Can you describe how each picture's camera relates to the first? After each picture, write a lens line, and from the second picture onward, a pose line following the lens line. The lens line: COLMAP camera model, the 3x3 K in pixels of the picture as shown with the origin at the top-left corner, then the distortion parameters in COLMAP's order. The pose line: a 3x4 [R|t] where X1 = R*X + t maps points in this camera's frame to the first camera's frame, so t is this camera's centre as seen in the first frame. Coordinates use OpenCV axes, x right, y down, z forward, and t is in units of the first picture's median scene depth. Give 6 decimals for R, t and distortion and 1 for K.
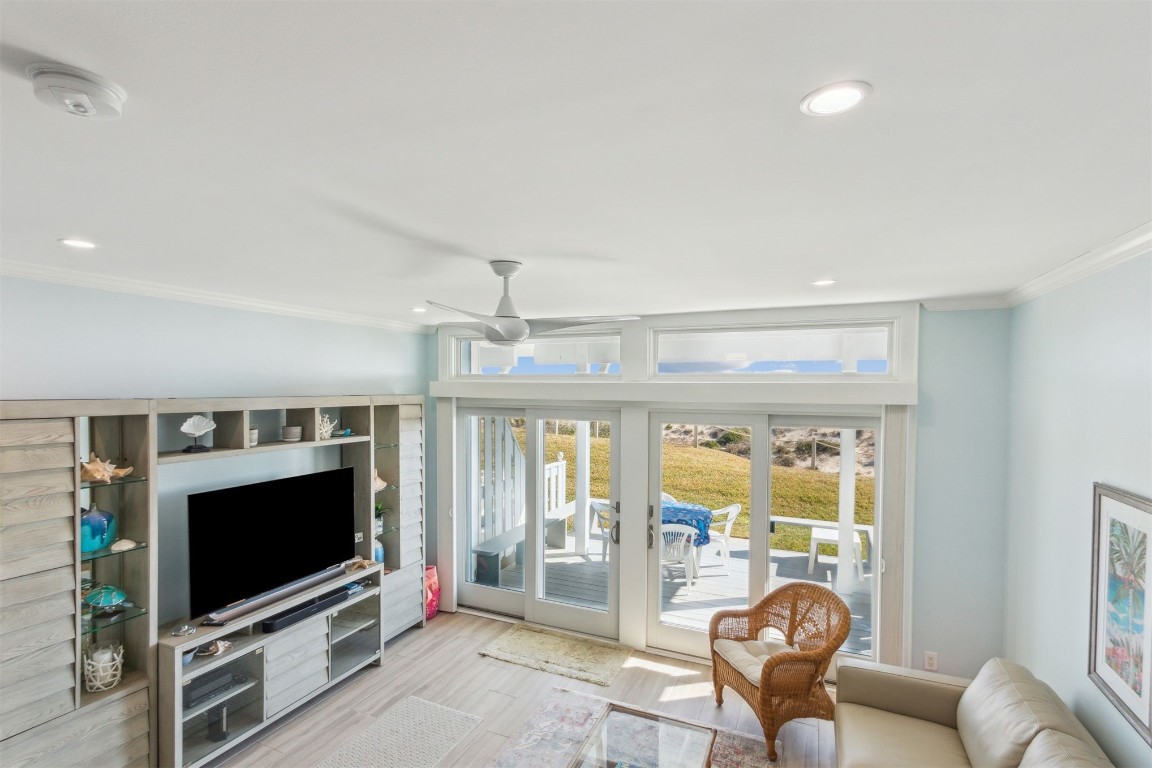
lens RADIAL K [[547.6, 0, 572.5], [0, 547.6, 401.4], [0, 0, 1]] dist [0.000897, -0.000667]
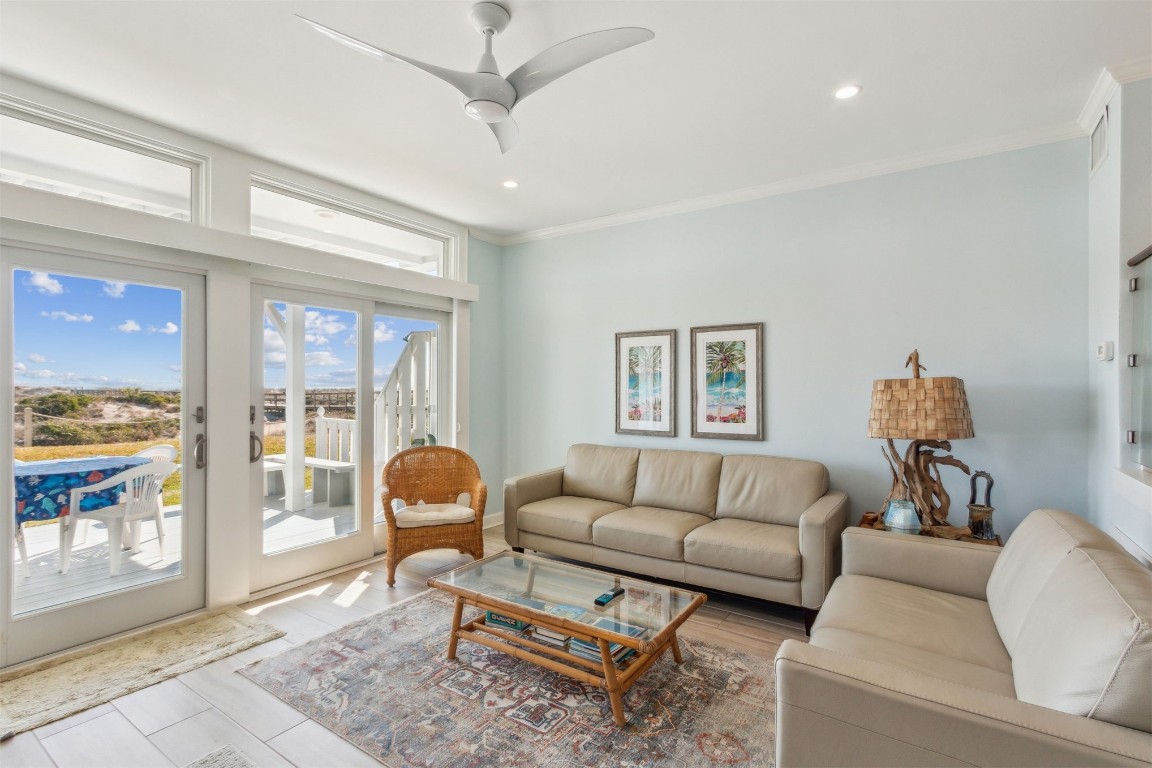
lens RADIAL K [[538.0, 0, 566.5], [0, 538.0, 385.5], [0, 0, 1]] dist [0.017605, -0.005681]
pose [[0.185949, -0.008823, 0.982520, -0.612151], [0.020710, 0.999773, 0.005058, 0.199630], [-0.982341, 0.019407, 0.186089, 0.512980]]
